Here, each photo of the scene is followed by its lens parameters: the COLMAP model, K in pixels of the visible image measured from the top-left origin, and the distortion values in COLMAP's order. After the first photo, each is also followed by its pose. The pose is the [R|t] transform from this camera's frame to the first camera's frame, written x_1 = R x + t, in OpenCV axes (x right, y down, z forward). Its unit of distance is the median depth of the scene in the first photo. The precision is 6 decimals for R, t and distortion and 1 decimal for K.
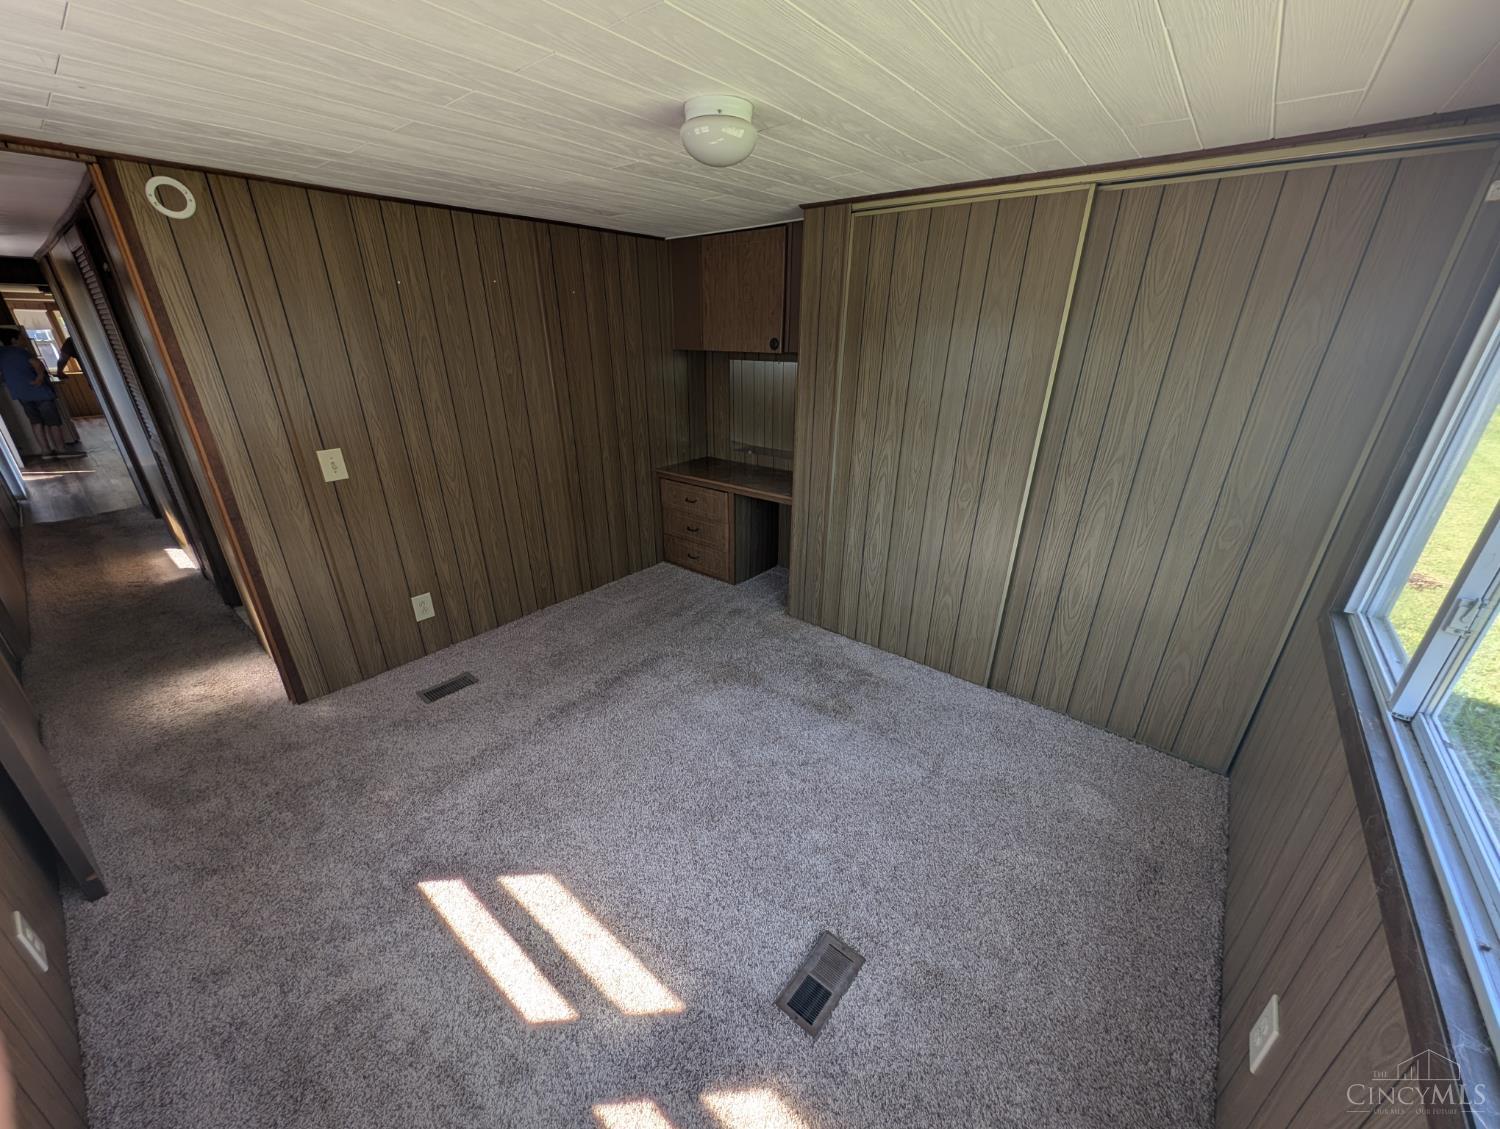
lens RADIAL K [[559.8, 0, 744.6], [0, 559.8, 568.4], [0, 0, 1]] dist [-0.001010, -0.001593]
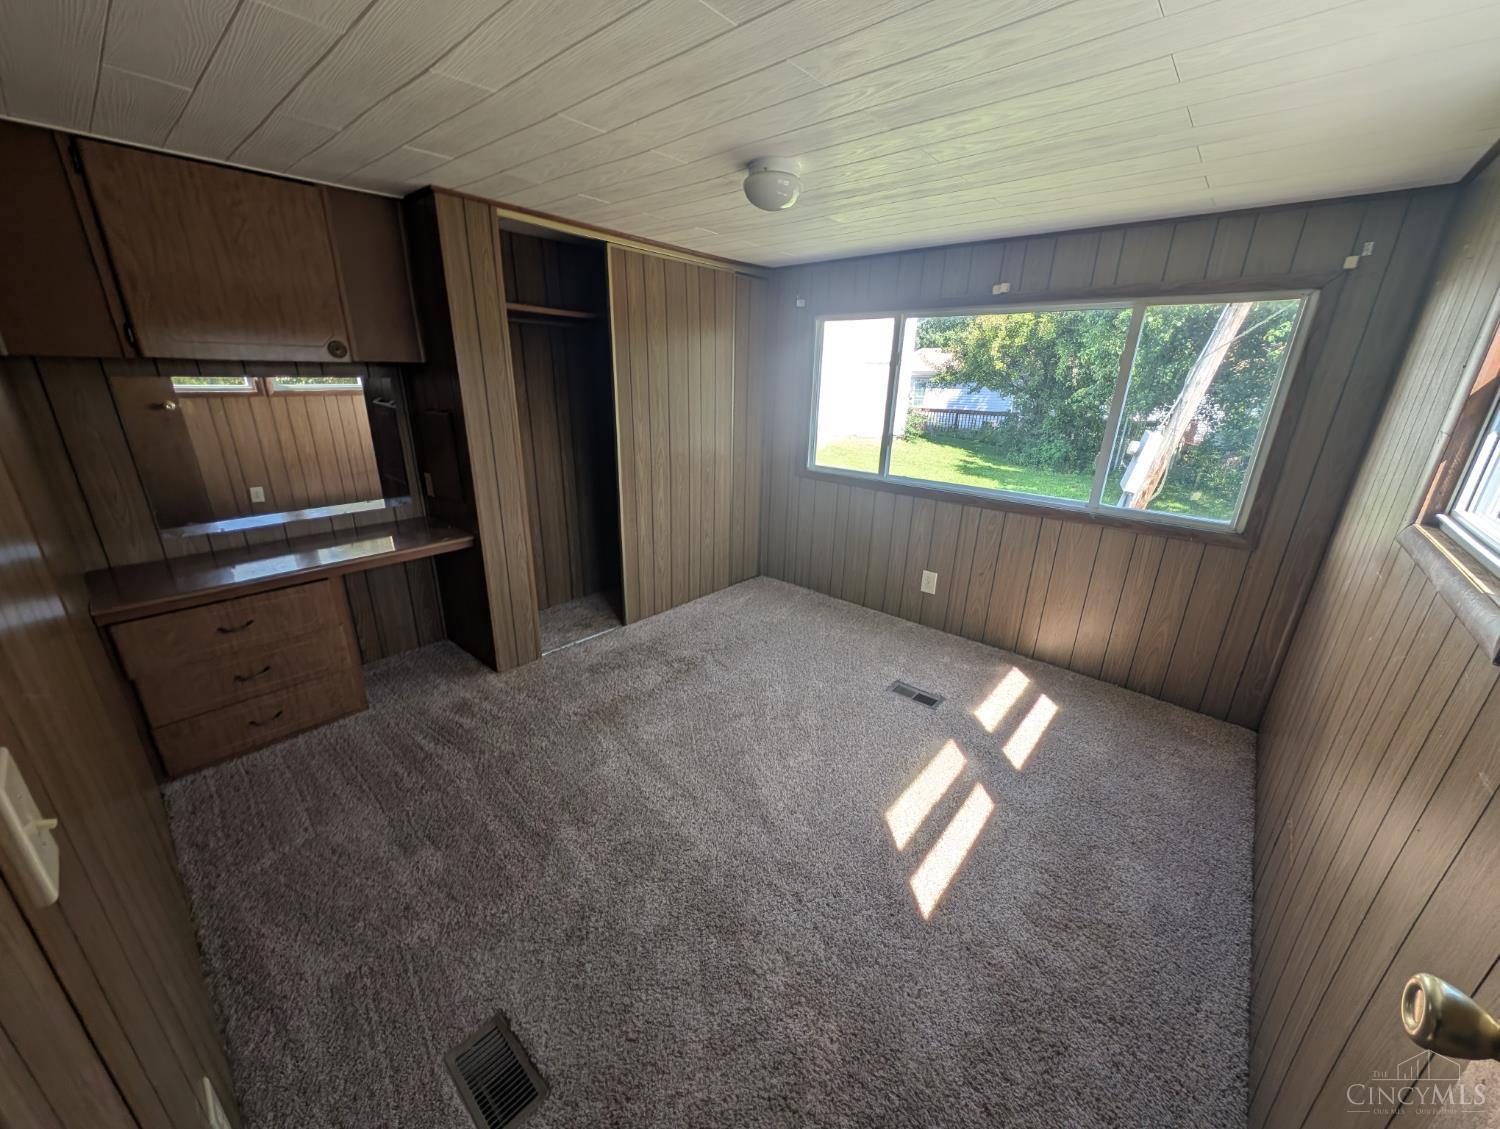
lens RADIAL K [[559.8, 0, 743.2], [0, 559.8, 572.1], [0, 0, 1]] dist [-0.001010, -0.001593]
pose [[0.027582, -0.327187, 0.944557, -1.083357], [0.365858, 0.882658, 0.295063, -0.274566], [-0.930262, 0.337436, 0.144049, 0.811360]]
